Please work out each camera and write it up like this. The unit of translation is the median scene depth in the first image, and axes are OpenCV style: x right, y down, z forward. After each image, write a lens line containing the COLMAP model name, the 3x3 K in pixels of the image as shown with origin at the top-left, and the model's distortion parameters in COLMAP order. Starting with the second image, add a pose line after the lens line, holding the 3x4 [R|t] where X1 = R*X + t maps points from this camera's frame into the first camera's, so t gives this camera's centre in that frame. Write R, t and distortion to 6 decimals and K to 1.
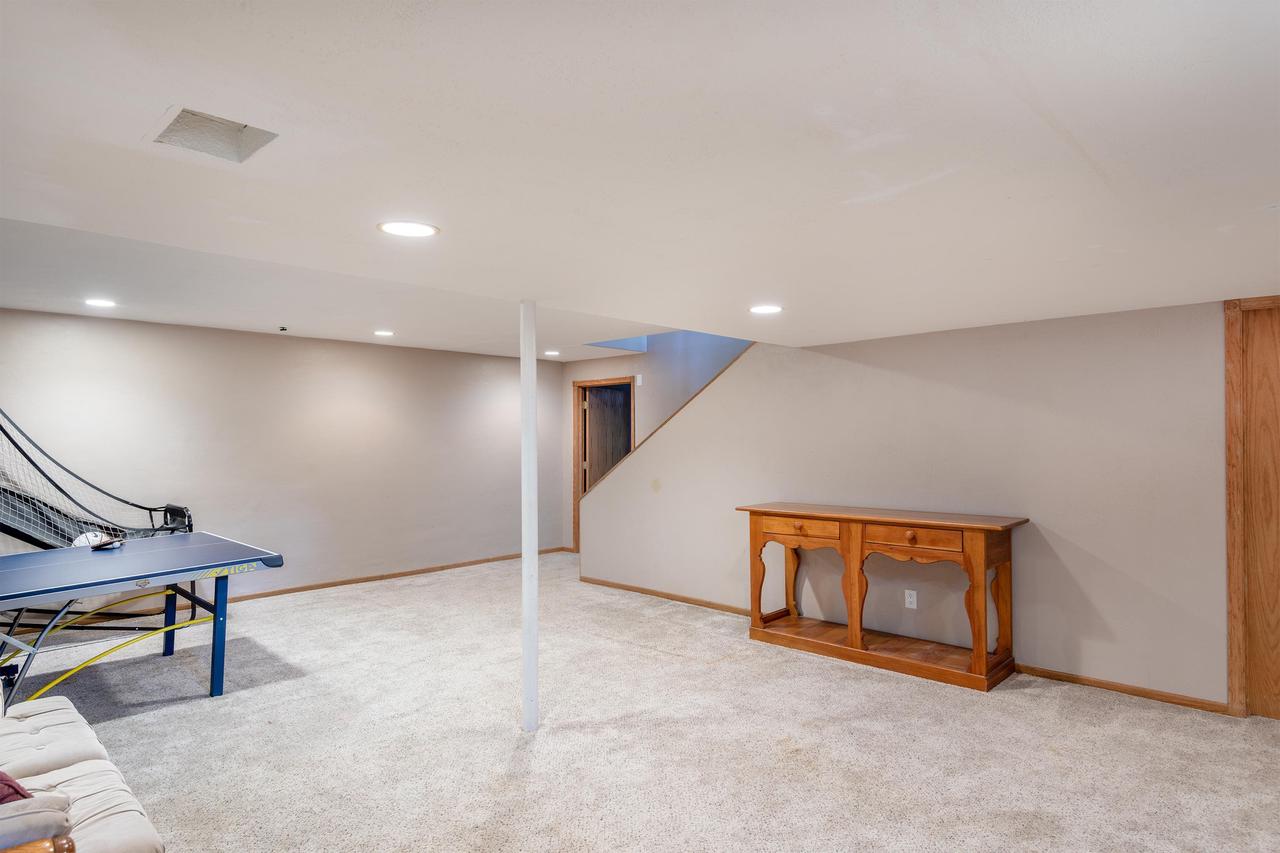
lens RADIAL K [[717.2, 0, 635.6], [0, 717.2, 429.2], [0, 0, 1]] dist [0.016389, 0.001465]
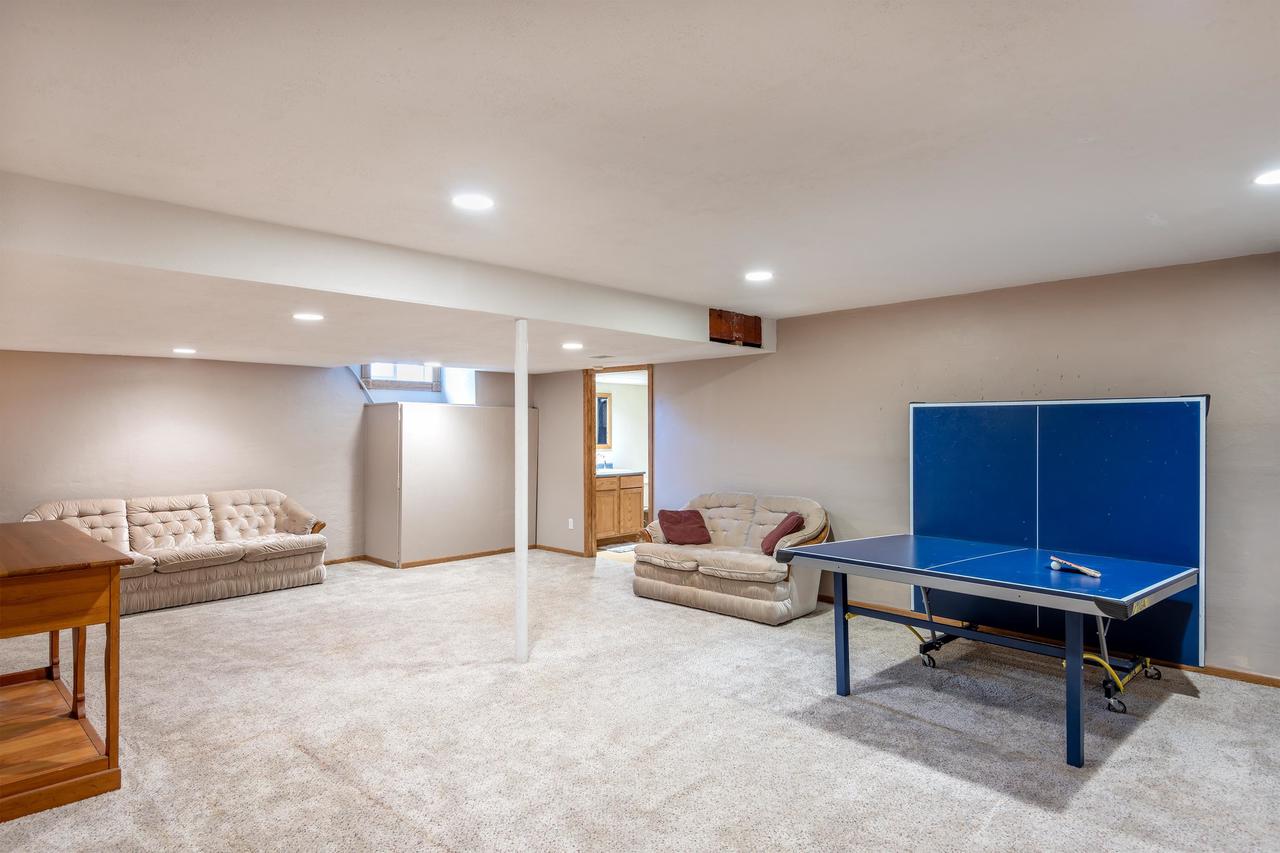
lens RADIAL K [[717.2, 0, 635.6], [0, 717.2, 429.2], [0, 0, 1]] dist [0.016389, 0.001465]
pose [[-0.999541, 0.004965, 0.029873, -0.274683], [0.004671, 0.999940, -0.009900, 0.022327], [-0.029921, -0.009756, -0.999505, 1.655699]]
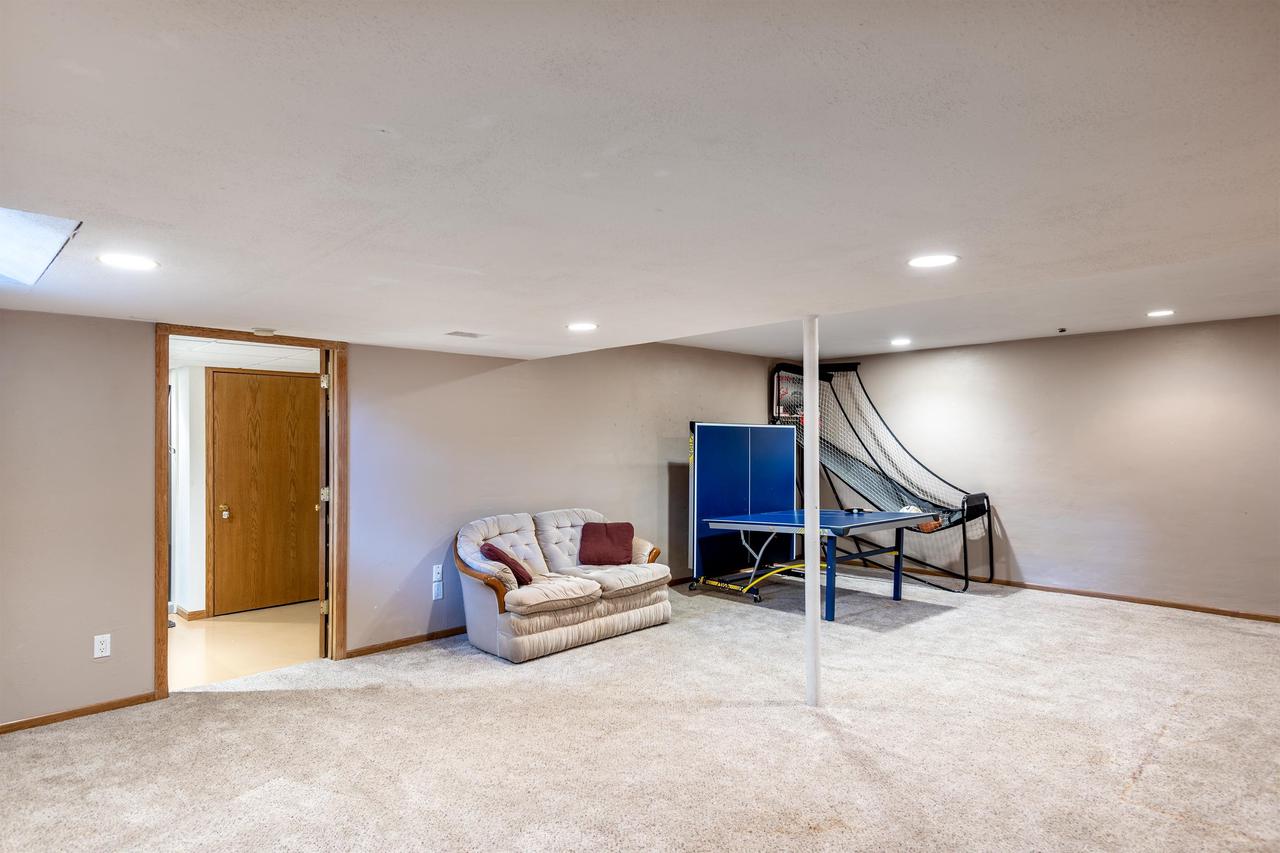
lens RADIAL K [[717.2, 0, 635.6], [0, 717.2, 429.2], [0, 0, 1]] dist [0.016389, 0.001465]
pose [[-0.043381, -0.014301, -0.998956, 0.715133], [0.013804, 0.999794, -0.014912, 0.009046], [0.998963, -0.014436, -0.043174, 0.584446]]
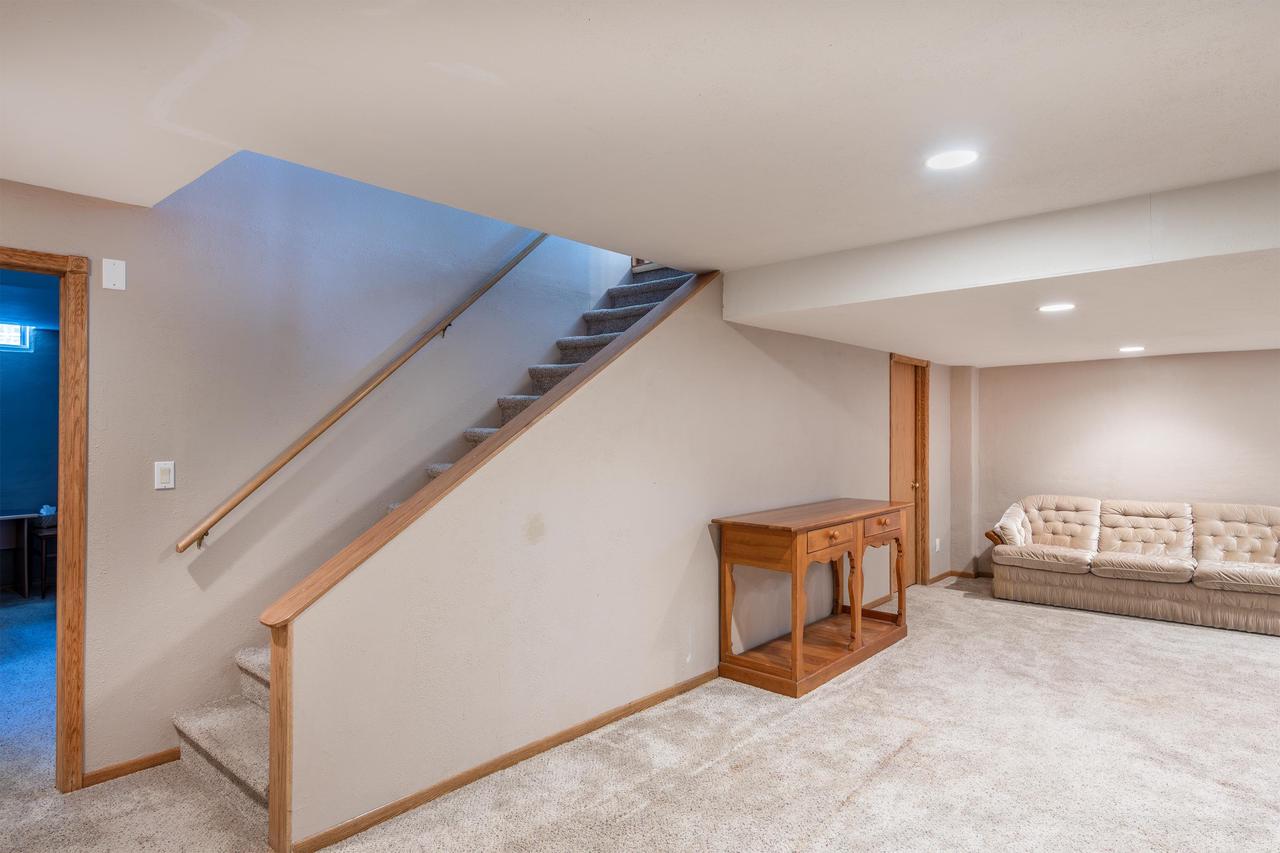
lens RADIAL K [[717.2, 0, 635.6], [0, 717.2, 429.2], [0, 0, 1]] dist [0.016389, 0.001465]
pose [[-0.034526, 0.006025, 0.999386, -0.624139], [-0.008441, 0.999944, -0.006320, 0.017560], [-0.999368, -0.008654, -0.034473, 1.278059]]
